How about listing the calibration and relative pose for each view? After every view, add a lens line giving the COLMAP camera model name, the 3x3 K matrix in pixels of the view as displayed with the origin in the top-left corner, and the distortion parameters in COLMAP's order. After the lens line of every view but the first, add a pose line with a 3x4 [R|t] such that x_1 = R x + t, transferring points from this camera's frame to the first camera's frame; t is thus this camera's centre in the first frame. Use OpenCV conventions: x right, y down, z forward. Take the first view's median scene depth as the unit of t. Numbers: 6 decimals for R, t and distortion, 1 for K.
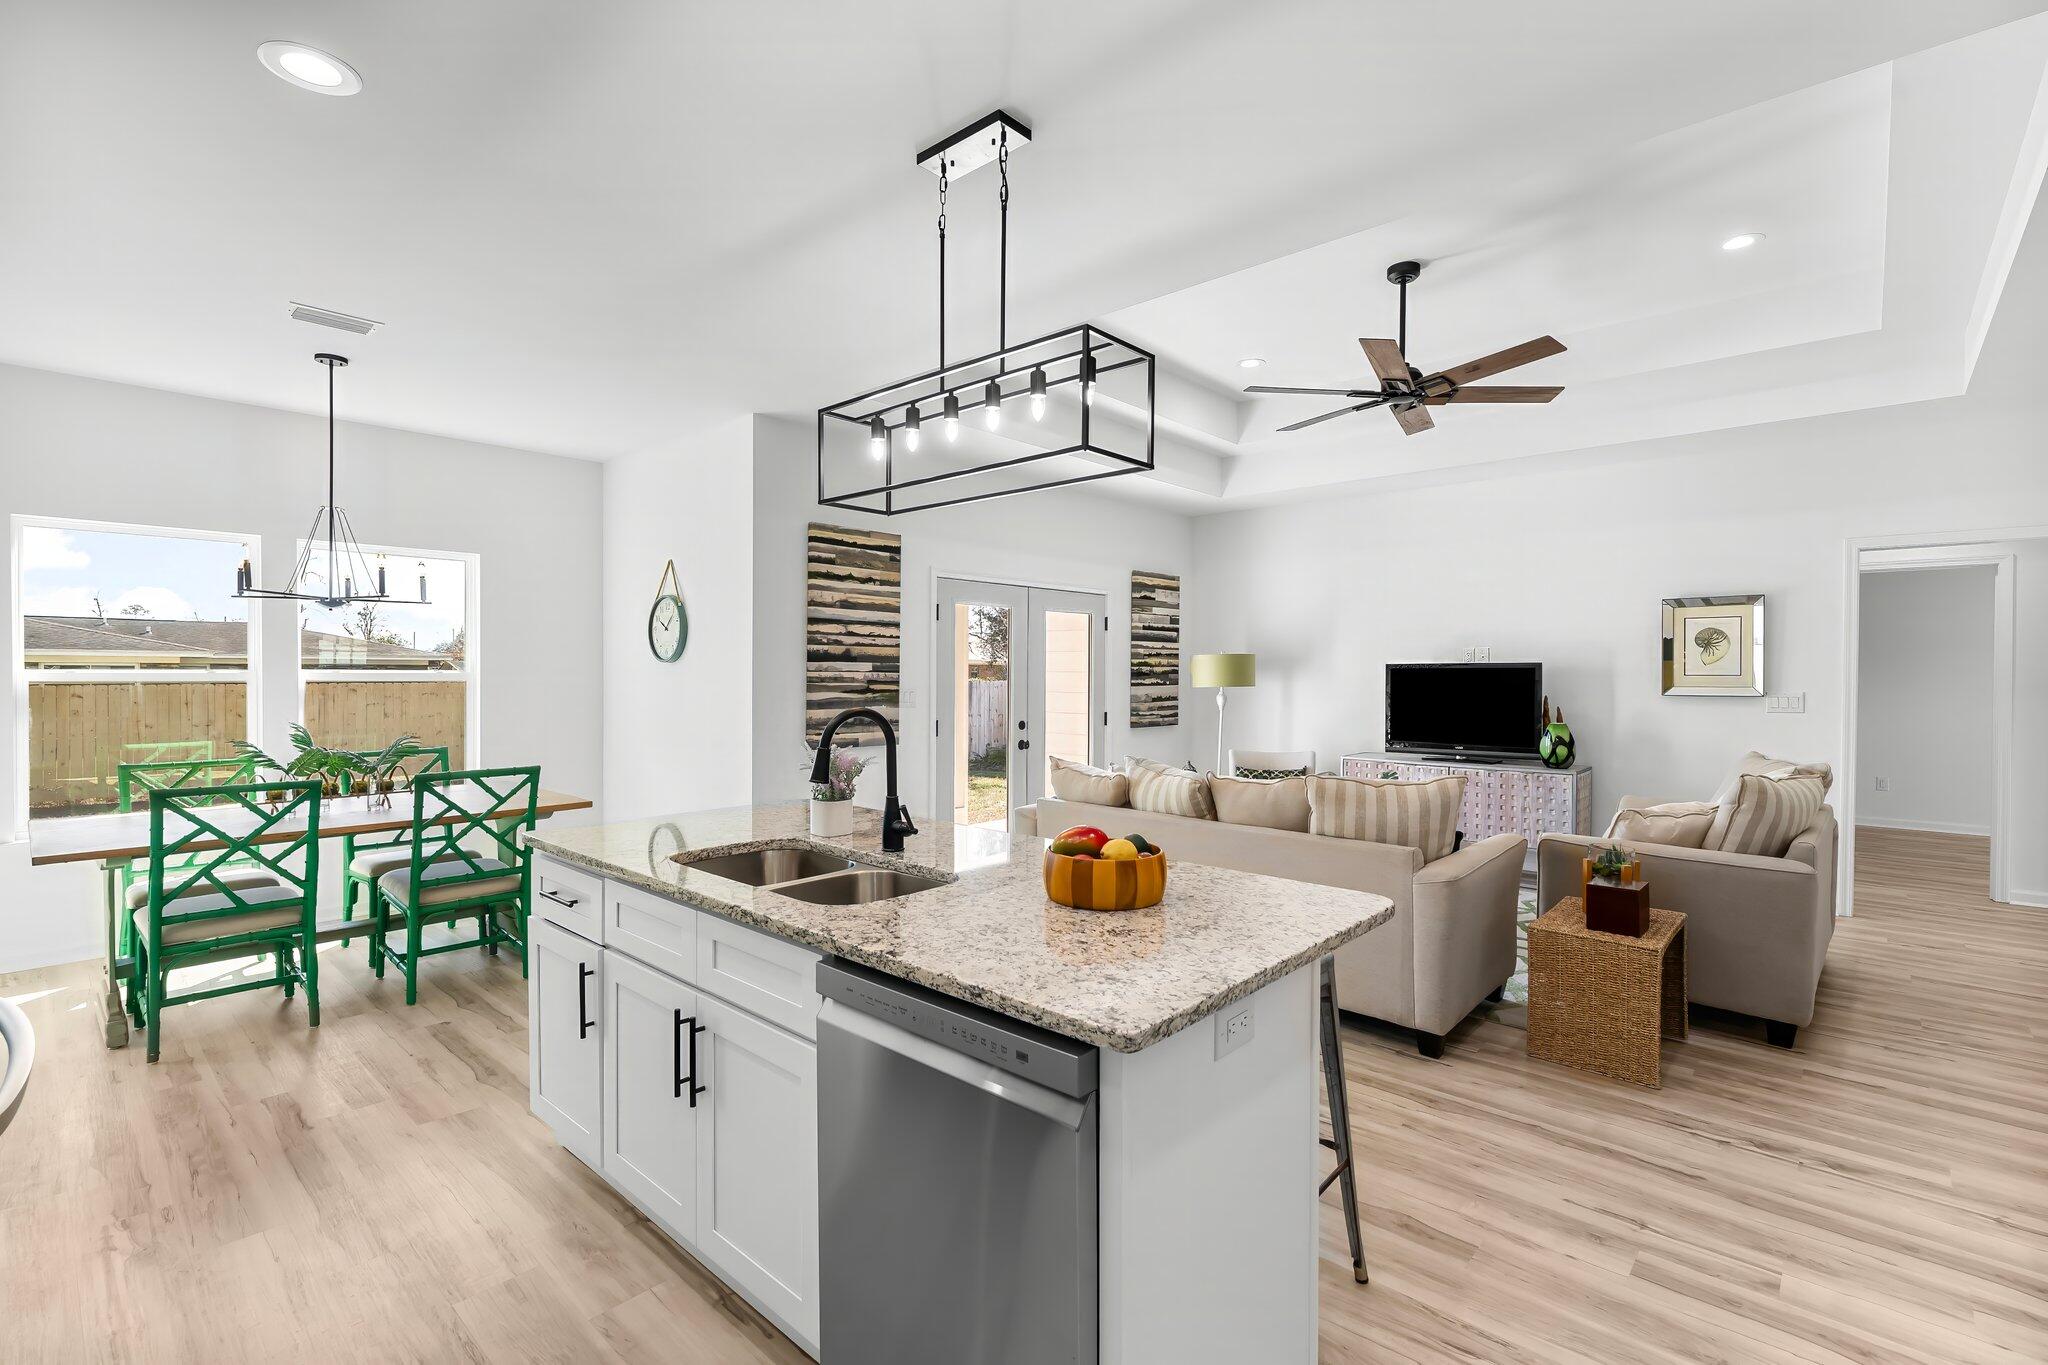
lens RADIAL K [[944.6, 0, 1029.6], [0, 944.6, 676.7], [0, 0, 1]] dist [0.015103, -0.006943]
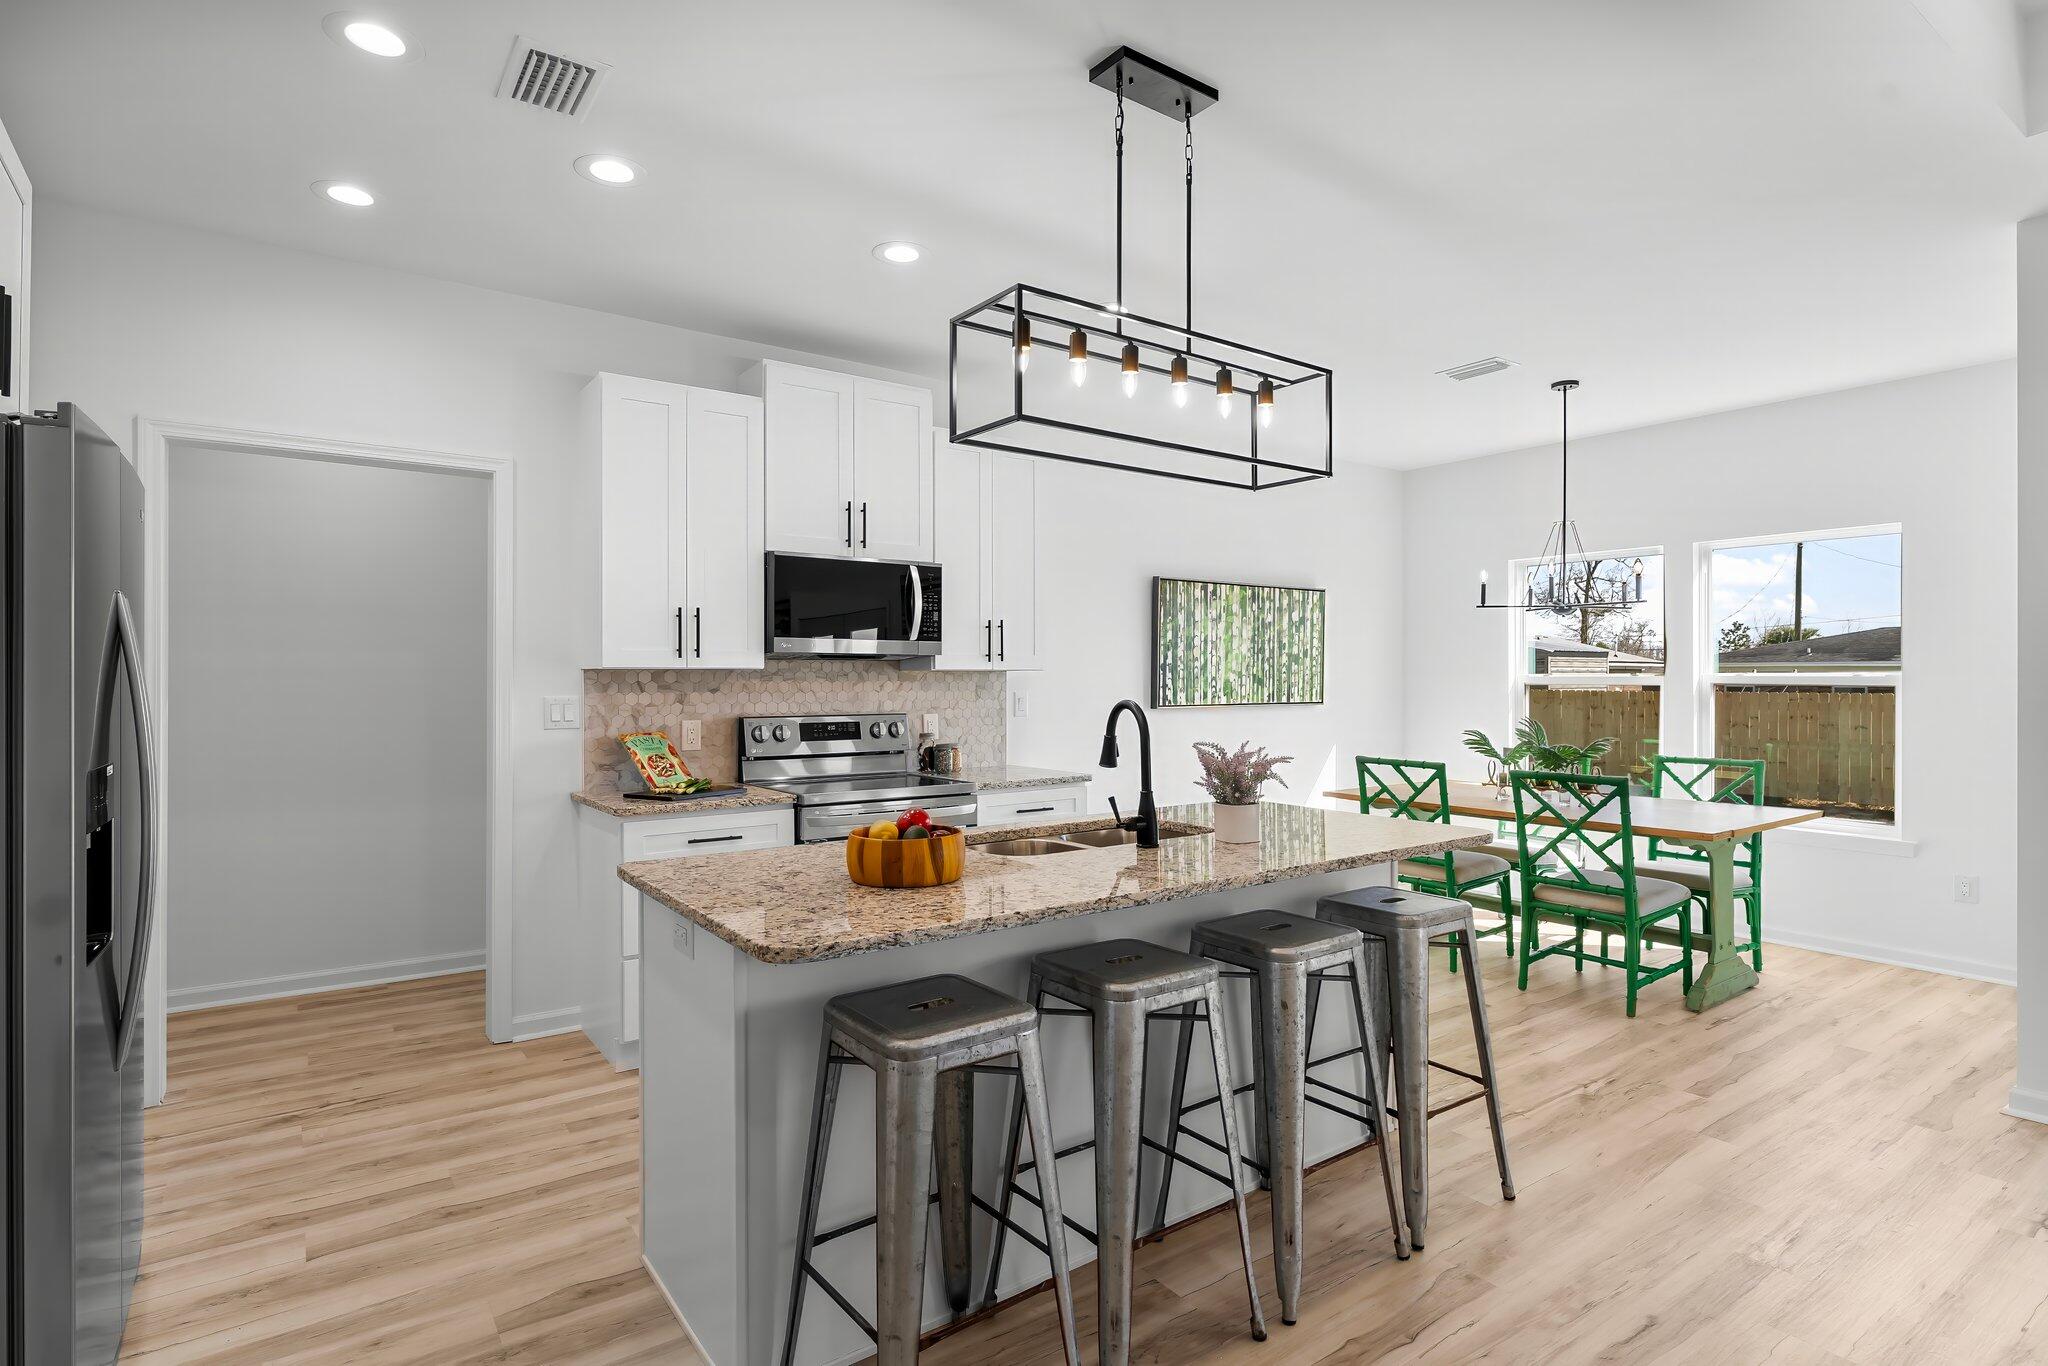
lens RADIAL K [[1041.4, 0, 1017.6], [0, 1041.4, 681.4], [0, 0, 1]] dist [0.001158, -0.000837]
pose [[-0.221042, 0.000767, -0.975264, 0.428443], [-0.008120, 0.999964, 0.002627, 0.003880], [0.975230, 0.008500, -0.221028, 0.506549]]
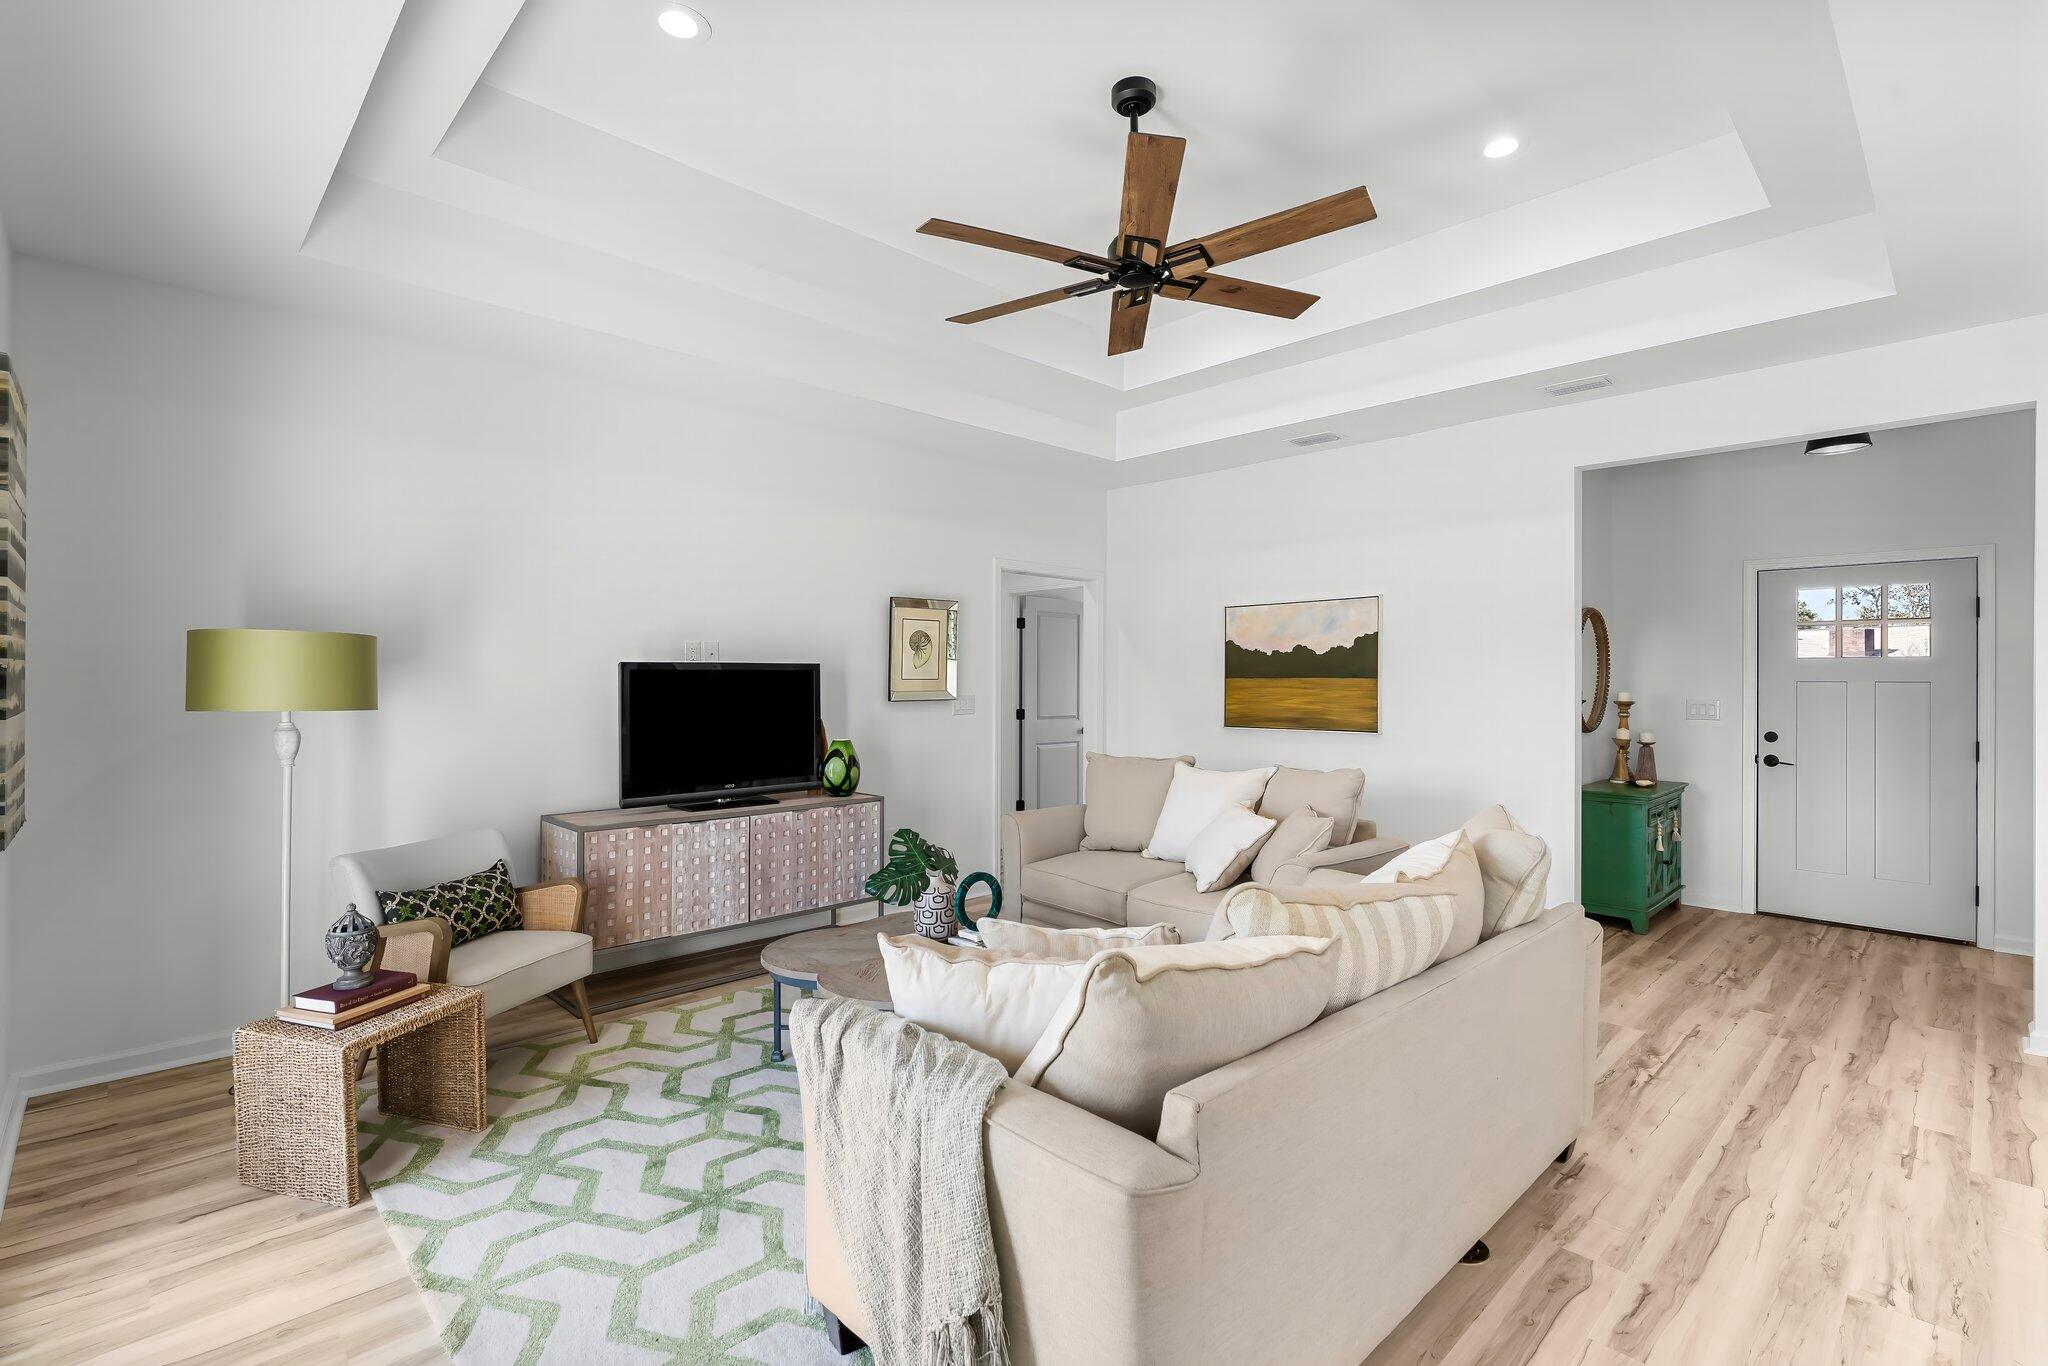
lens RADIAL K [[944.6, 0, 1028.1], [0, 944.6, 686.7], [0, 0, 1]] dist [0.015103, -0.006943]
pose [[0.059187, -0.014745, 0.998138, -0.254451], [0.003700, 0.999887, 0.014552, -0.007803], [-0.998240, 0.002832, 0.059235, 0.890767]]
